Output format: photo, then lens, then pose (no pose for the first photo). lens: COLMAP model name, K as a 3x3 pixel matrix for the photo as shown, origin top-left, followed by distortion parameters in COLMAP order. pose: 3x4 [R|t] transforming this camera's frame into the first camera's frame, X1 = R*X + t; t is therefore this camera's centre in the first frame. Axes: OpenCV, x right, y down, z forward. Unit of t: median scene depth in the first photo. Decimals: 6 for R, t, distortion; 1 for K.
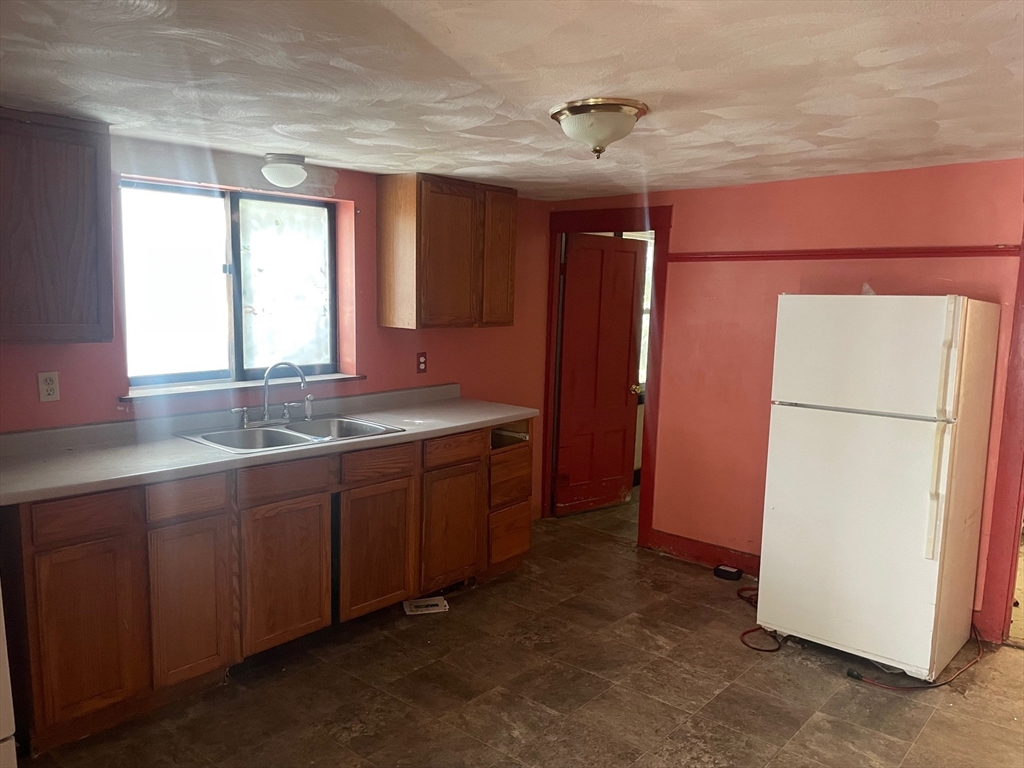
lens RADIAL K [[793.8, 0, 513.5], [0, 793.8, 386.1], [0, 0, 1]] dist [0.085186, -0.062811]
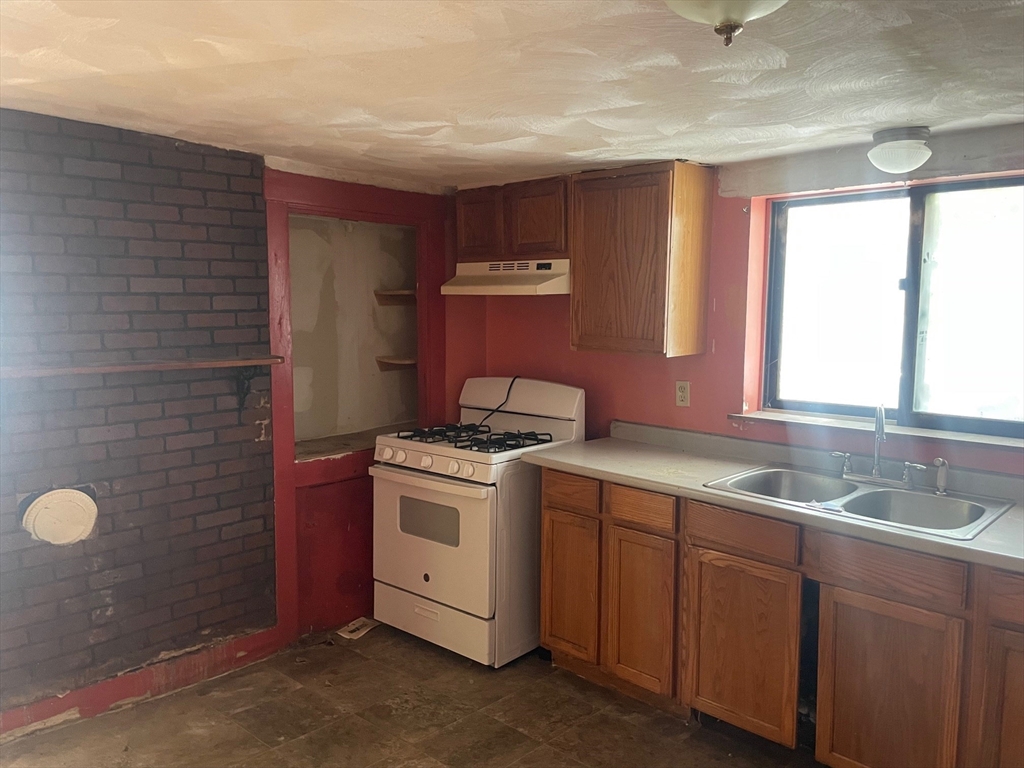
lens RADIAL K [[793.8, 0, 512.9], [0, 793.8, 384.2], [0, 0, 1]] dist [0.085186, -0.062811]
pose [[-0.033910, 0.085275, -0.995780, 0.485094], [-0.136762, 0.986585, 0.089145, -0.069280], [0.990023, 0.139207, -0.021793, 0.670451]]
